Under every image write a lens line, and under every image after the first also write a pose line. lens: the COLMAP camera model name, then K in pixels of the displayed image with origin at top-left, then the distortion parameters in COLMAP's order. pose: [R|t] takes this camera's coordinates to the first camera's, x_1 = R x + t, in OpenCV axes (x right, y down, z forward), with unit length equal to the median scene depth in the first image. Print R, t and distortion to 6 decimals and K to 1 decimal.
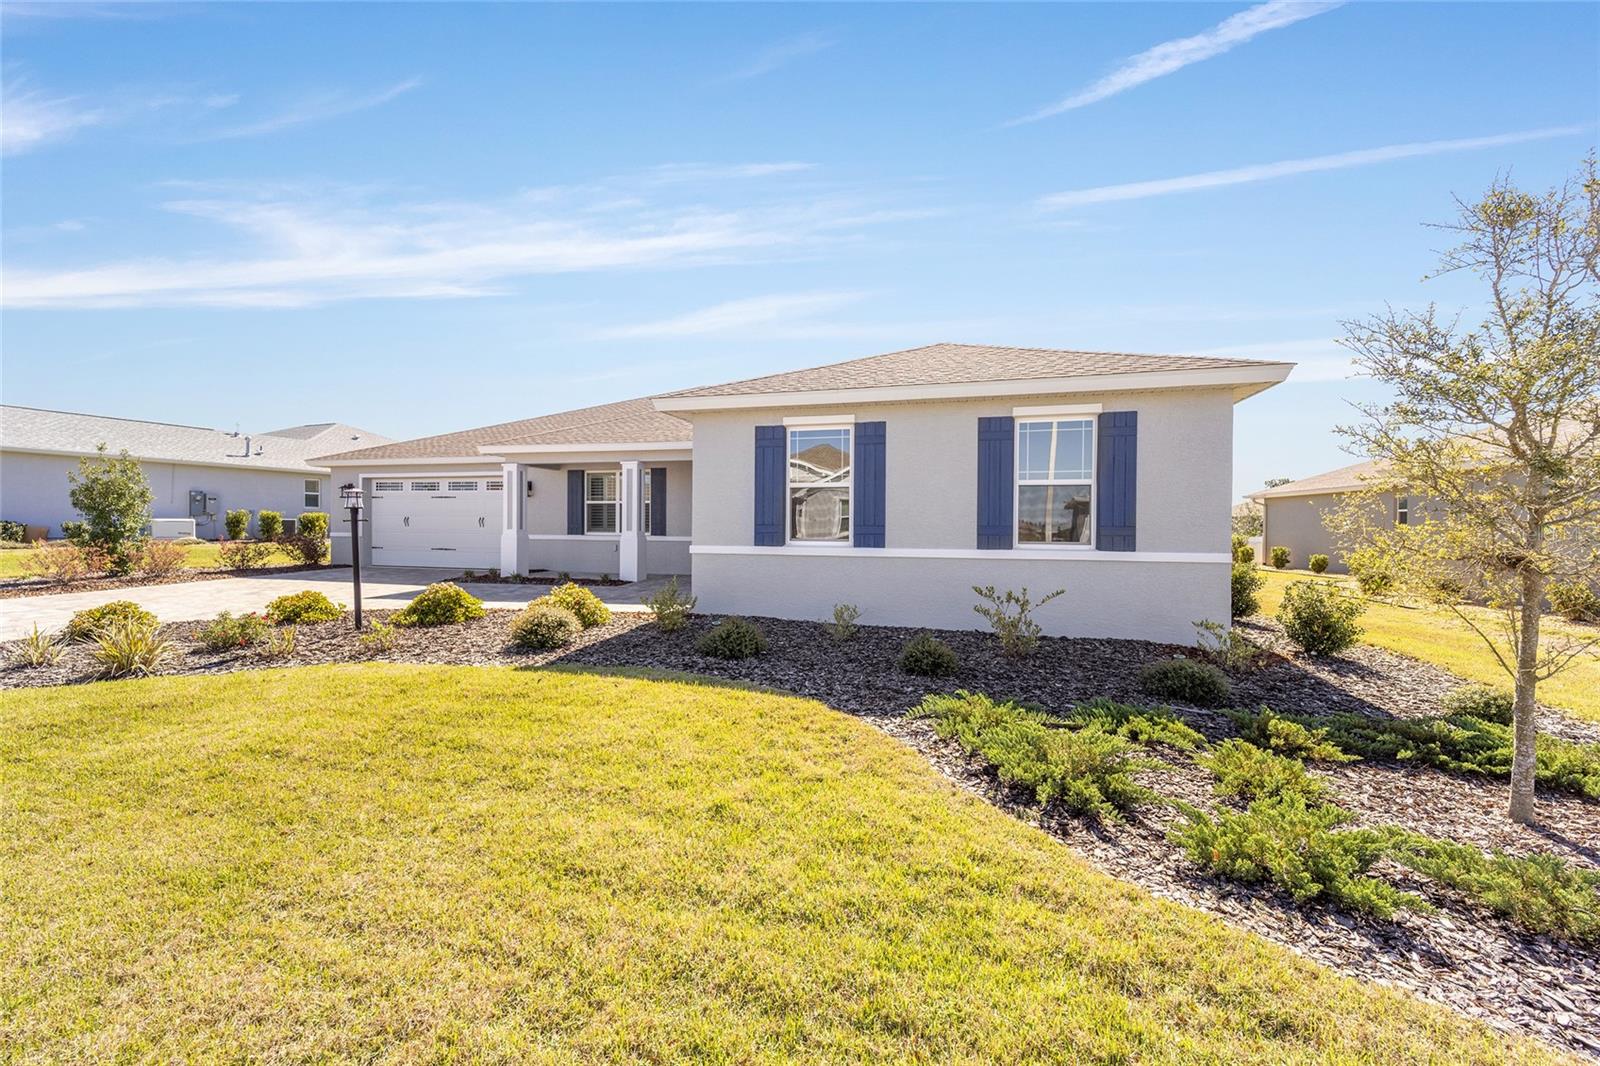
lens RADIAL K [[653.9, 0, 803.5], [0, 653.9, 524.2], [0, 0, 1]] dist [-0.002570, 0.000075]
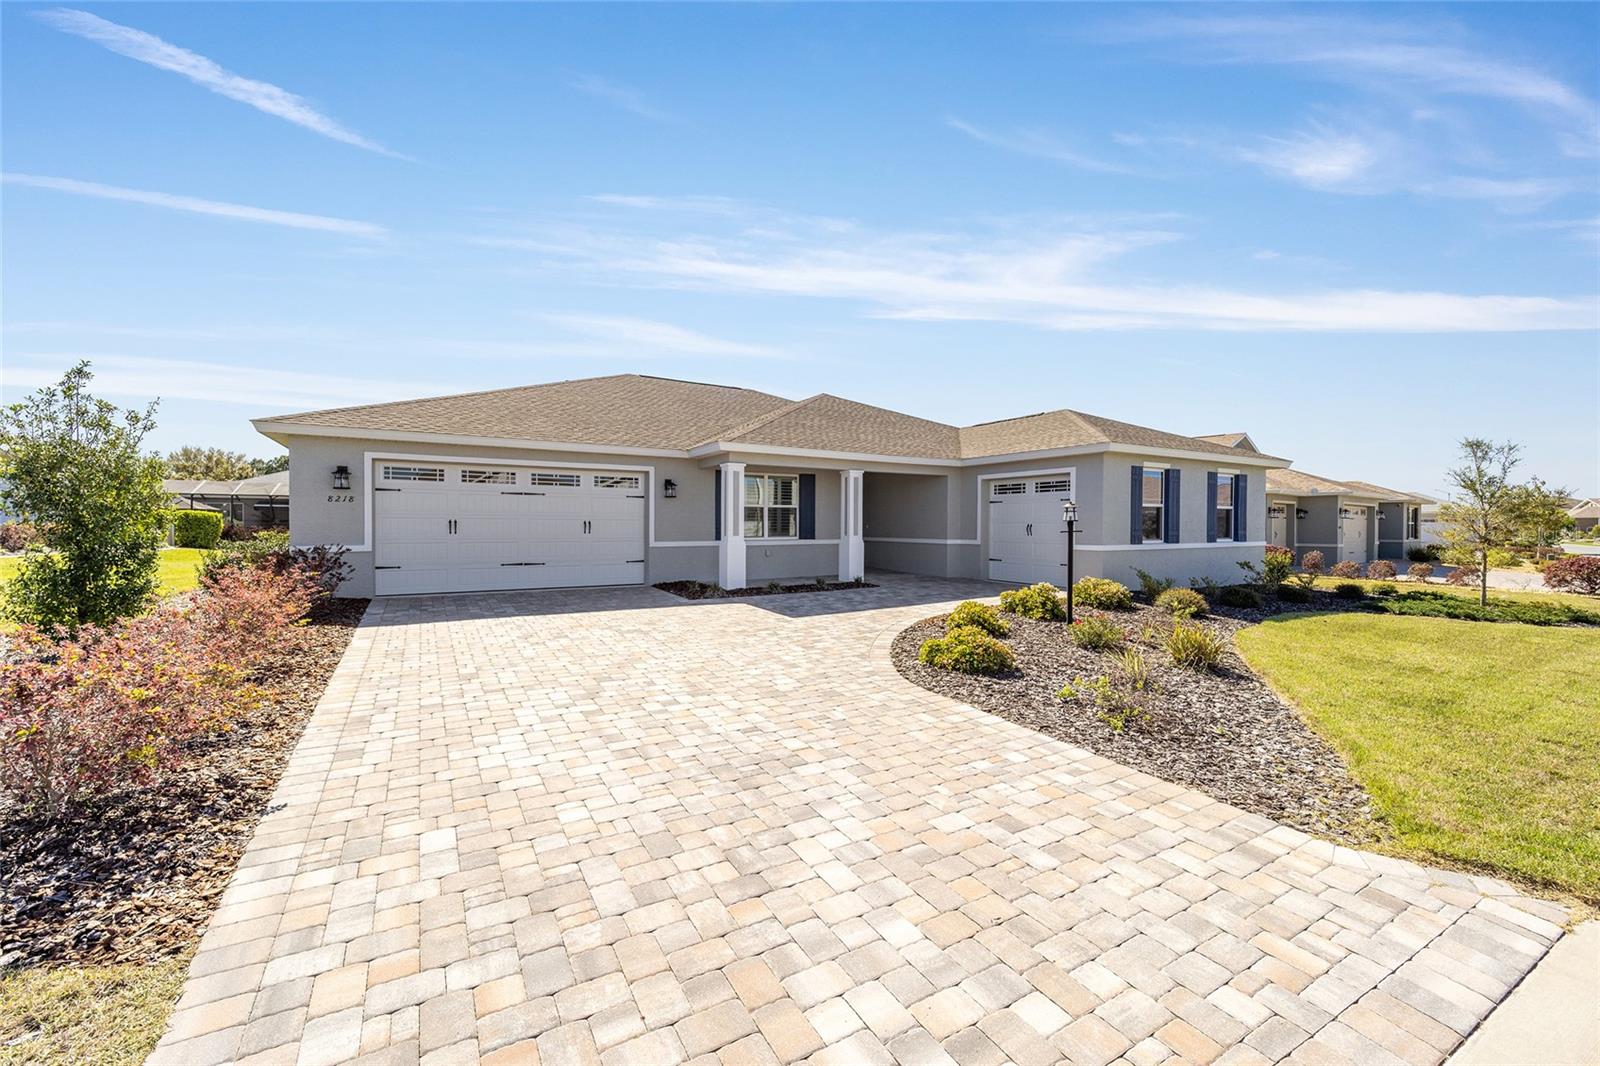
lens RADIAL K [[653.9, 0, 811.8], [0, 653.9, 527.4], [0, 0, 1]] dist [-0.002570, 0.000075]
pose [[0.686713, -0.007739, 0.726887, -1.473409], [-0.000898, 0.999934, 0.011495, -0.020468], [-0.726928, -0.008546, 0.686661, 0.437249]]
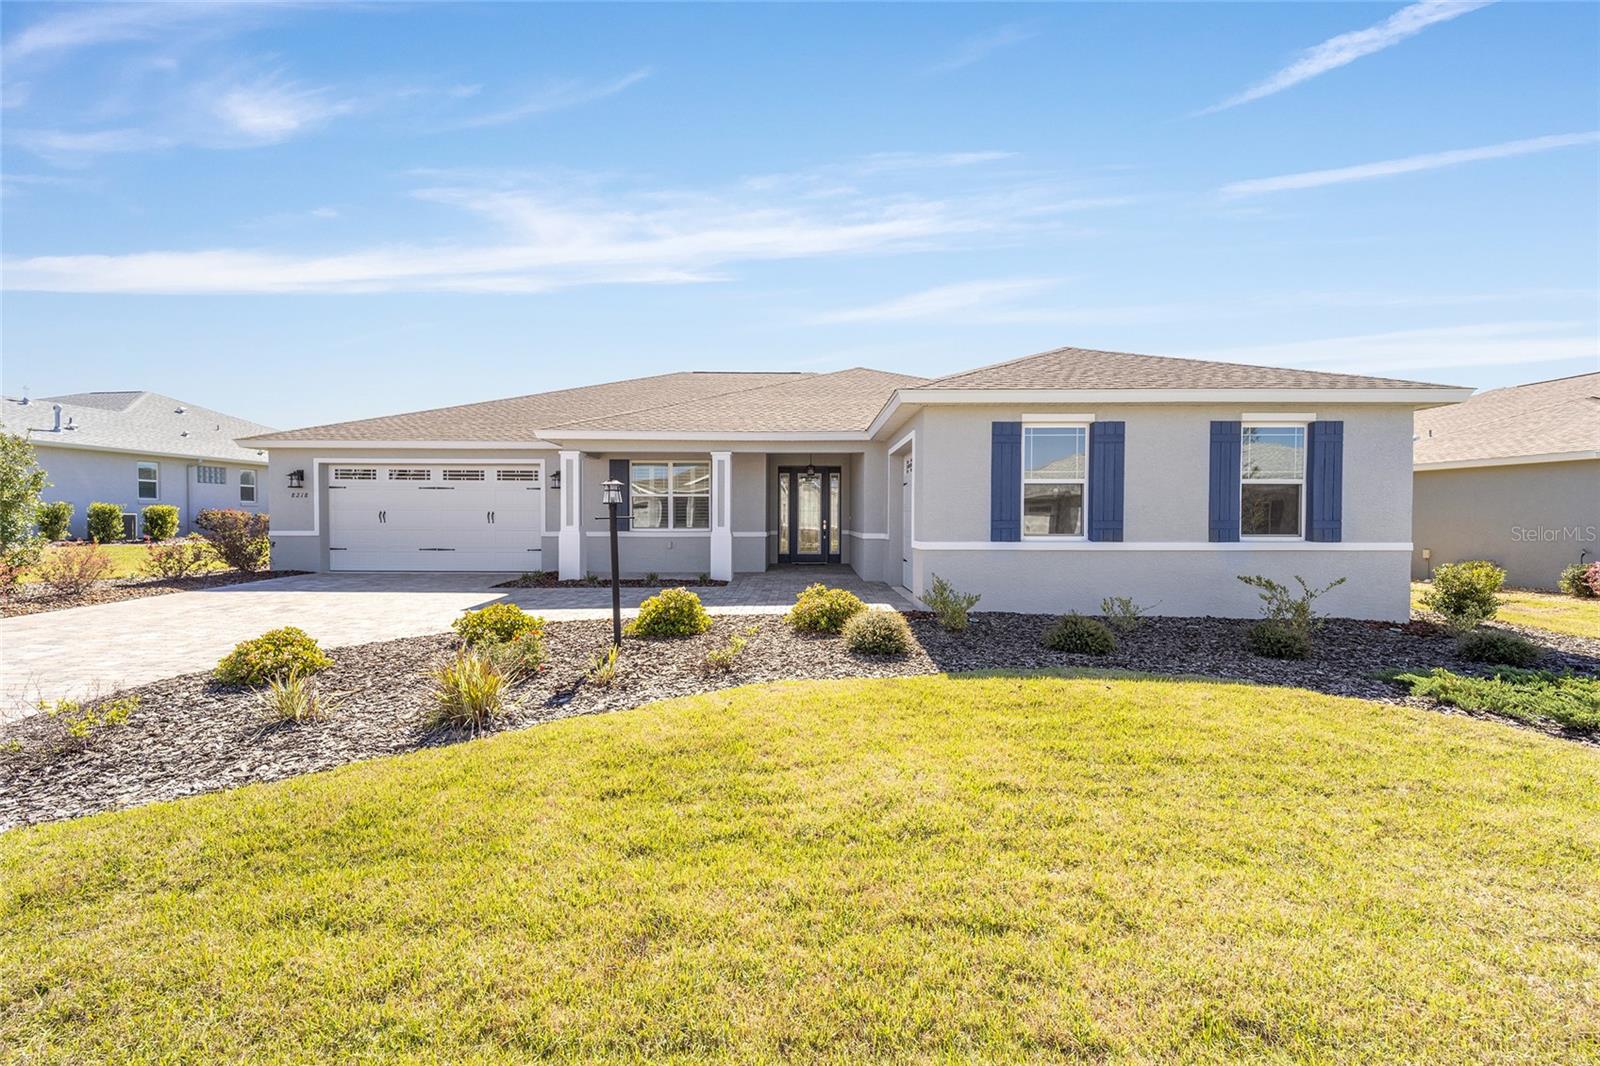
lens RADIAL K [[653.9, 0, 805.8], [0, 653.9, 524.7], [0, 0, 1]] dist [-0.002570, 0.000075]
pose [[0.963816, -0.005674, 0.266509, -0.539116], [0.002591, 0.999926, 0.011915, -0.004622], [-0.266557, -0.010794, 0.963759, 0.099868]]
